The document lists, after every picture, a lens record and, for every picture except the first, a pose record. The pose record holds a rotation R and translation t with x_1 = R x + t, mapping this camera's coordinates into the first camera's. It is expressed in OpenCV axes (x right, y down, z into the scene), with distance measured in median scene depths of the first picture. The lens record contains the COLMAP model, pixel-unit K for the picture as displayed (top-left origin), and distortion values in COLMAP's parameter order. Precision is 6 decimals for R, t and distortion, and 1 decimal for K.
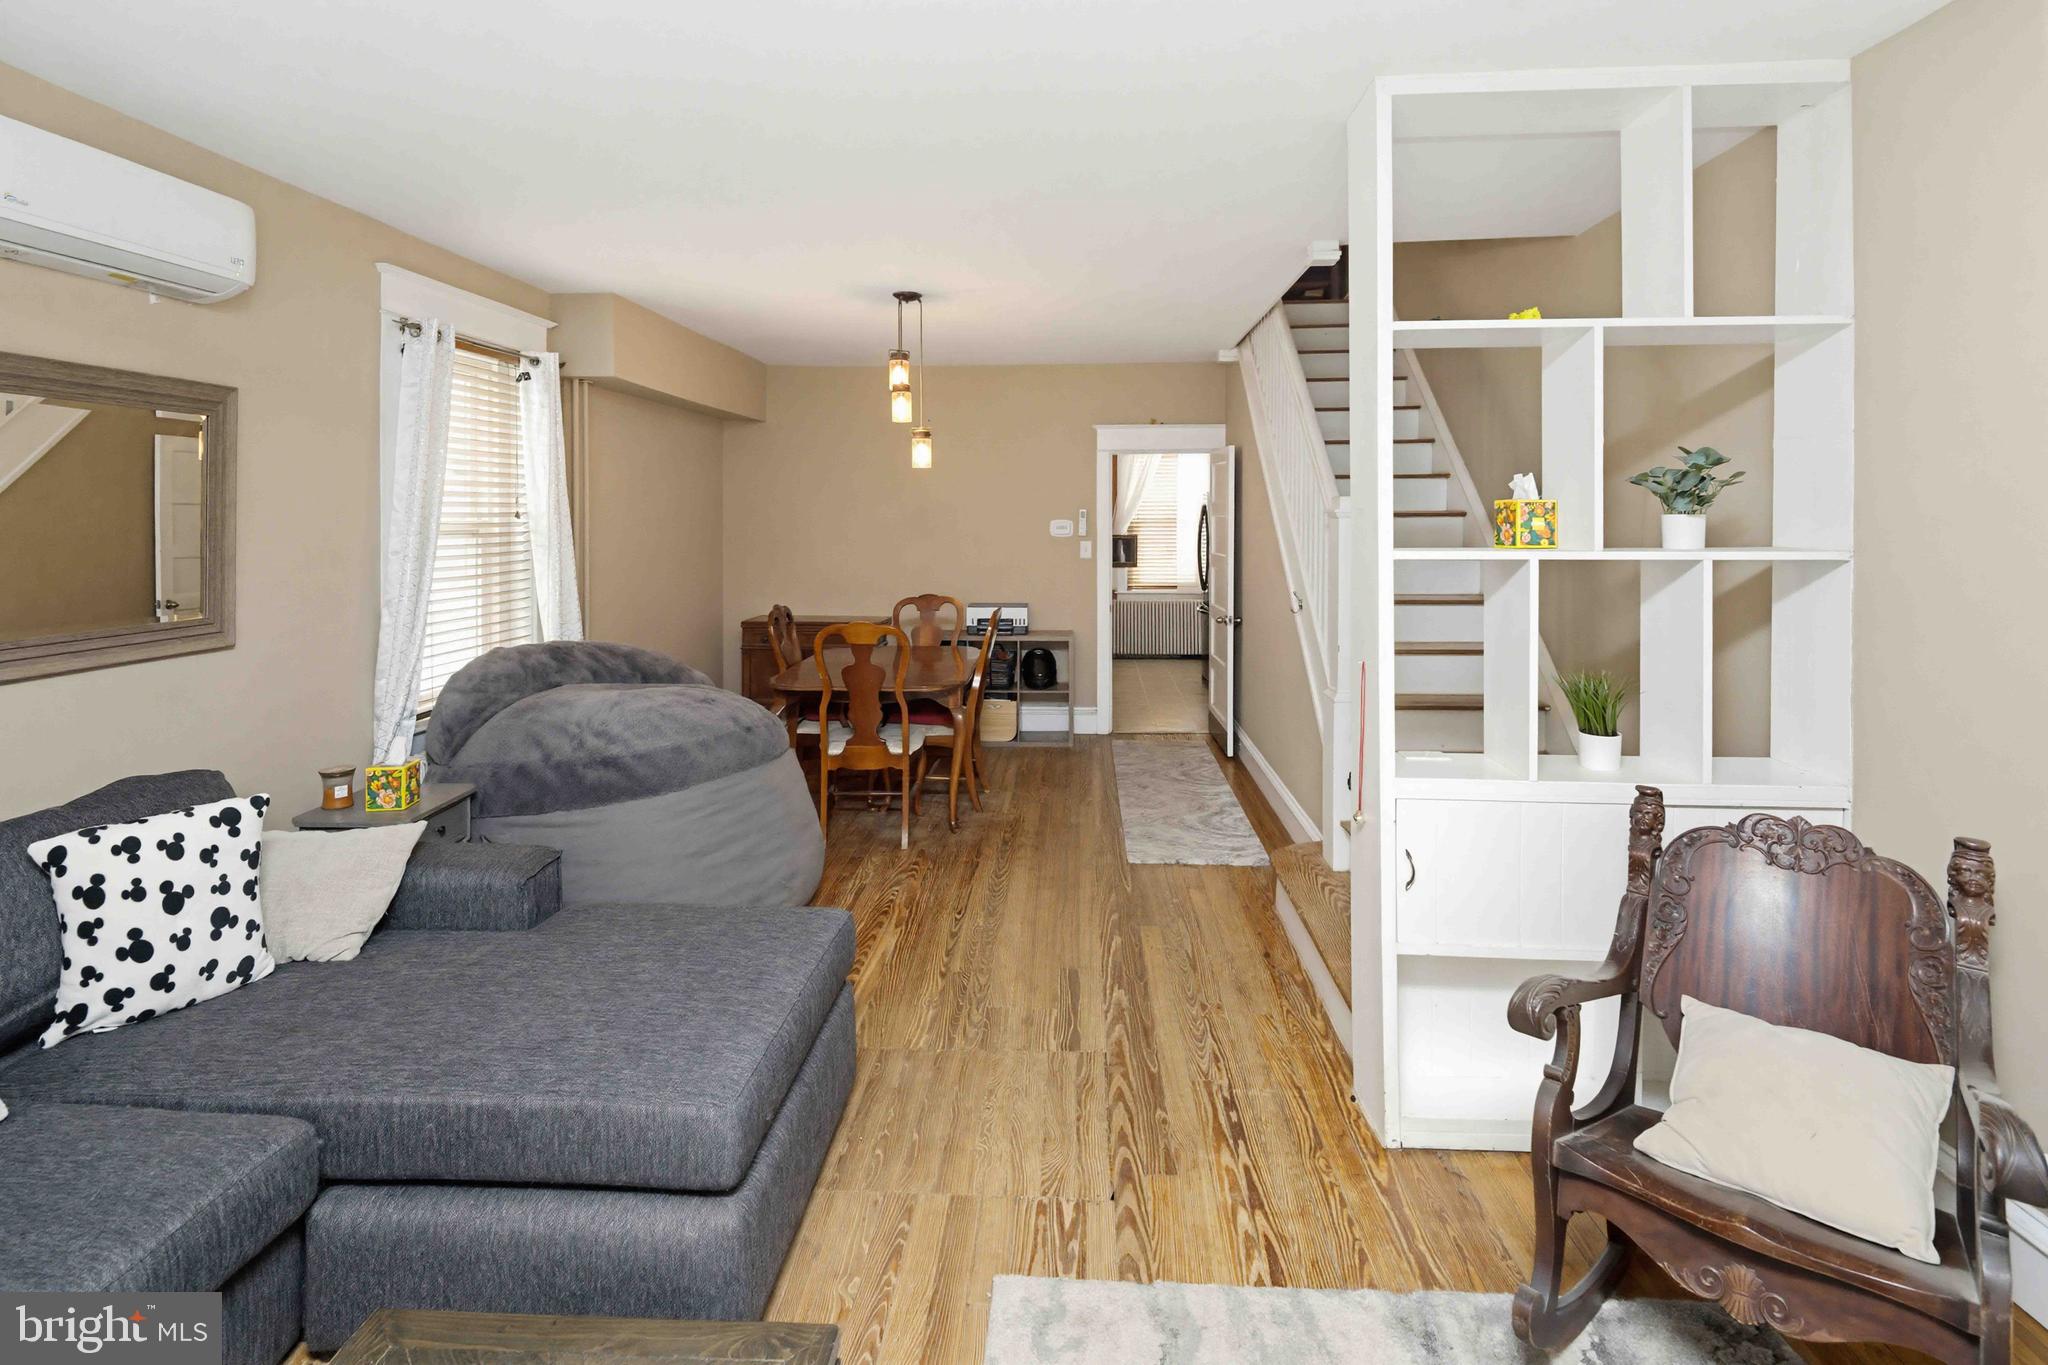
lens RADIAL K [[983.6, 0, 1020.2], [0, 983.6, 517.4], [0, 0, 1]] dist [0.000151, -0.002259]
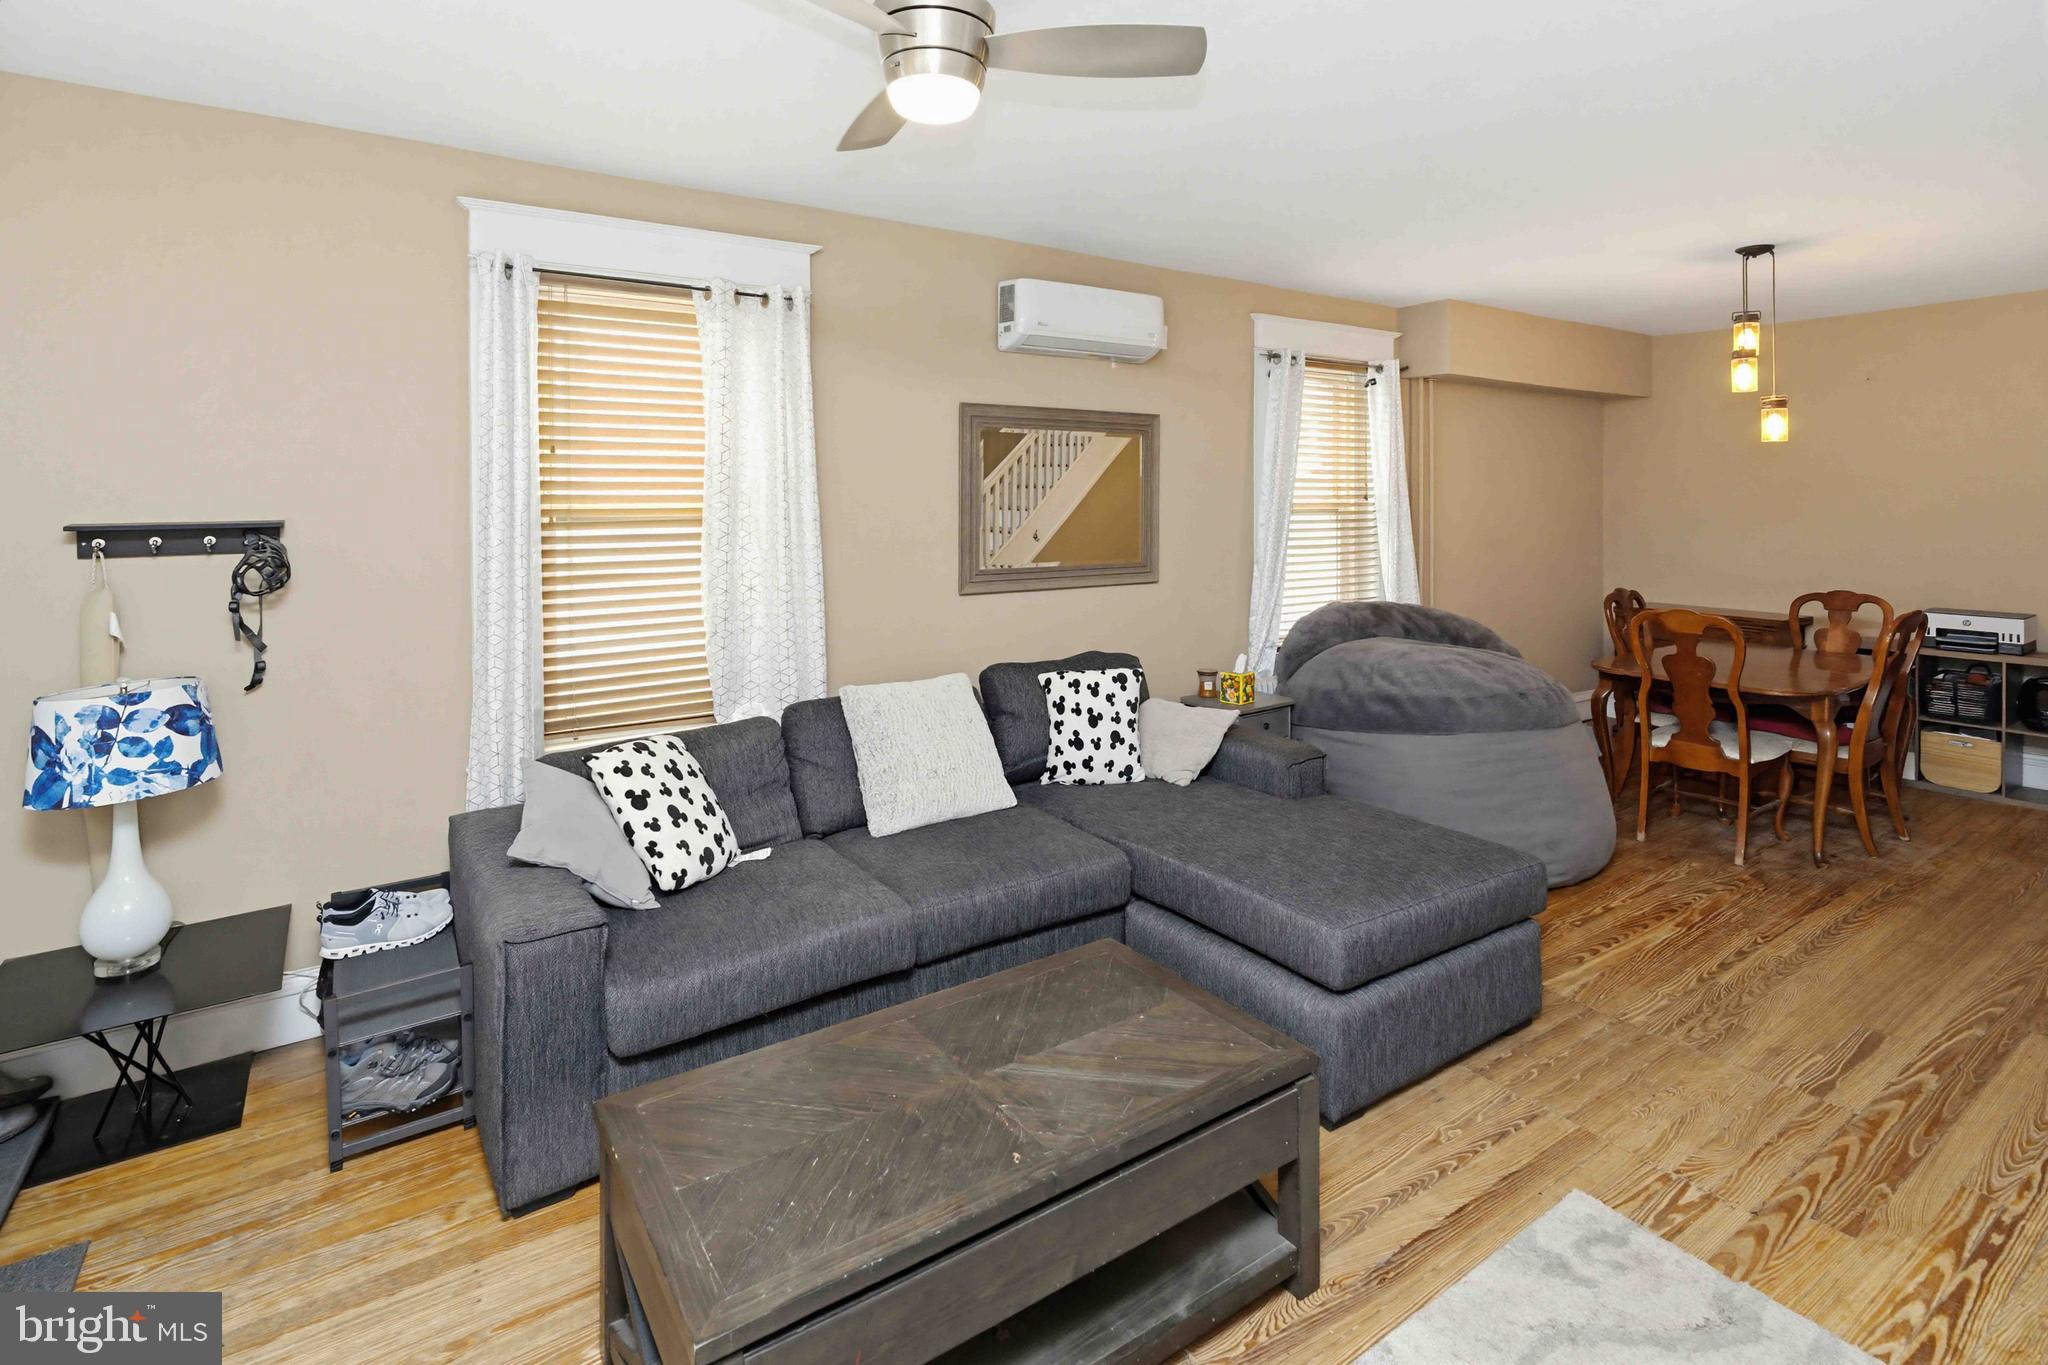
lens RADIAL K [[987.6, 0, 1049.4], [0, 987.6, 500.0], [0, 0, 1]] dist [0.001989, -0.001412]
pose [[0.617908, -0.000599, -0.786250, 0.381927], [0.000692, 1.000000, -0.000218, 0.002706], [0.786250, -0.000410, 0.617908, -0.113224]]
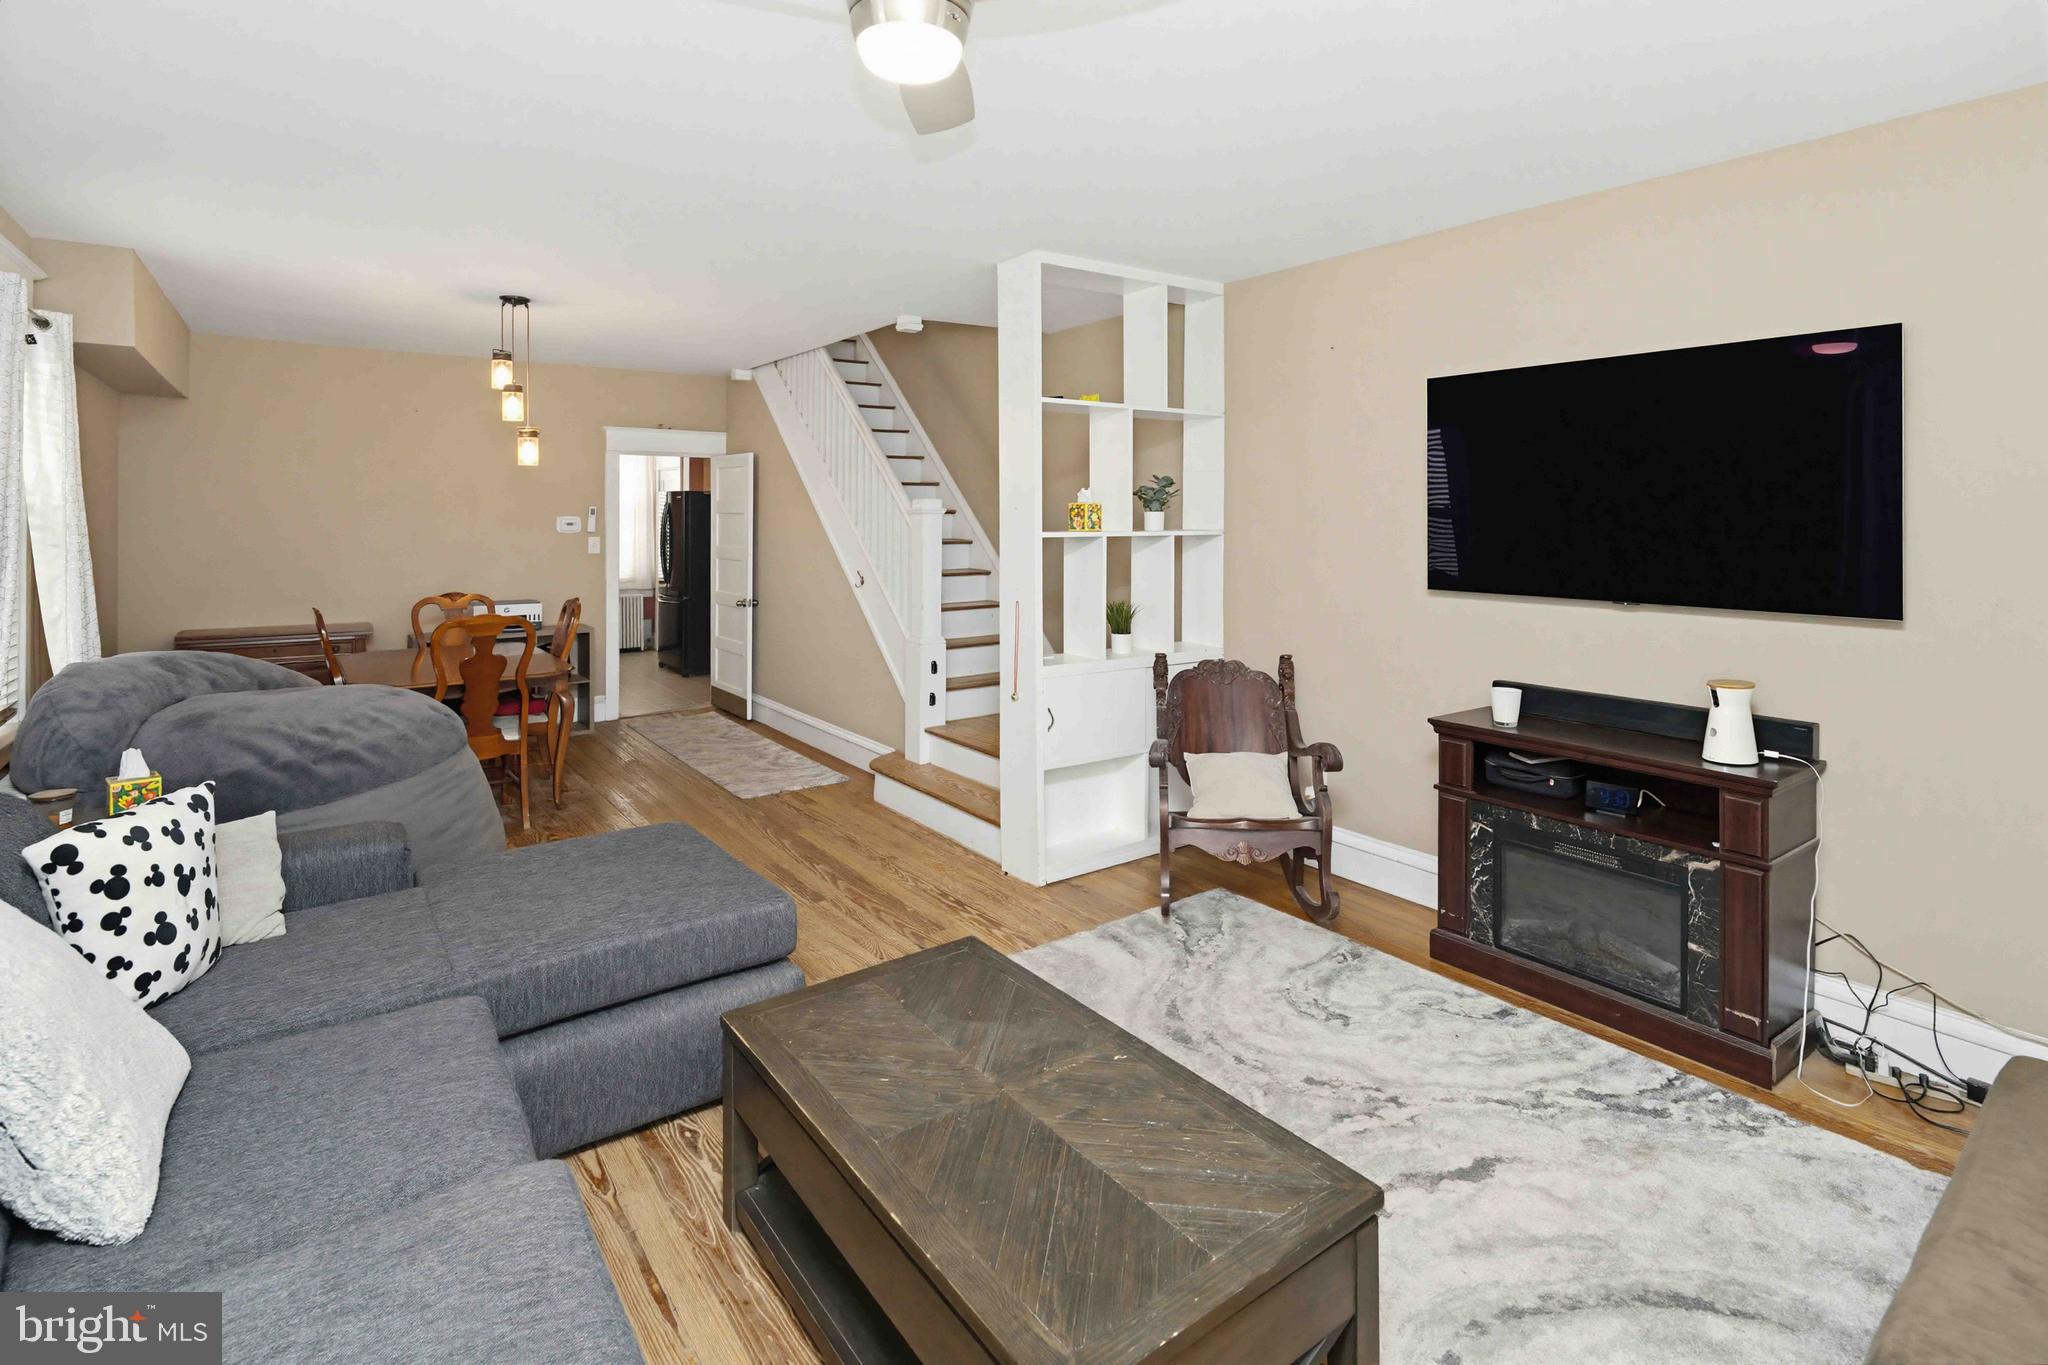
lens RADIAL K [[983.6, 0, 1020.2], [0, 983.6, 517.4], [0, 0, 1]] dist [0.000151, -0.002259]
pose [[0.777220, 0.001264, 0.629227, -0.690626], [-0.001204, 0.999999, -0.000521, 0.009078], [-0.629227, -0.000352, 0.777221, -0.279812]]
